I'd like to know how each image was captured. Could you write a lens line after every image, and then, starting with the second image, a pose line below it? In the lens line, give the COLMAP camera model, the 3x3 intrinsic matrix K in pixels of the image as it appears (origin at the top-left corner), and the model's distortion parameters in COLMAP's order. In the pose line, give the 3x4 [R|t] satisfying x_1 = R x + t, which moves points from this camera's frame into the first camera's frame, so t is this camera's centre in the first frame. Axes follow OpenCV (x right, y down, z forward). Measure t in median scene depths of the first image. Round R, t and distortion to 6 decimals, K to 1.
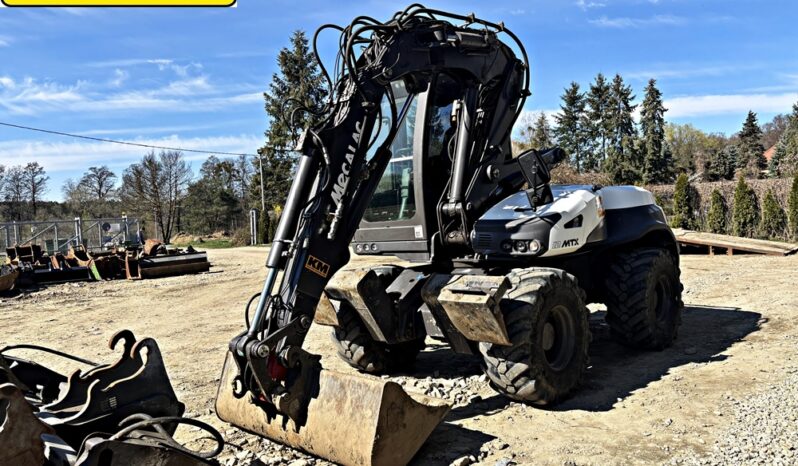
lens RADIAL K [[601.5, 0, 403.9], [0, 601.5, 229.0], [0, 0, 1]] dist [0.017215, -0.002792]
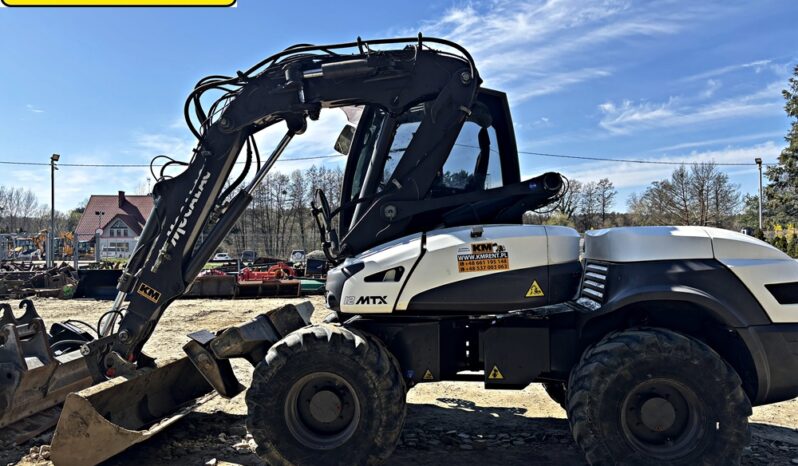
lens RADIAL K [[600.0, 0, 402.9], [0, 600.0, 237.4], [0, 0, 1]] dist [0.023876, -0.005550]
pose [[0.628720, 0.040871, -0.776557, 0.288694], [-0.046082, 0.998821, 0.015260, -0.023791], [0.776265, 0.026191, 0.629863, 0.161015]]
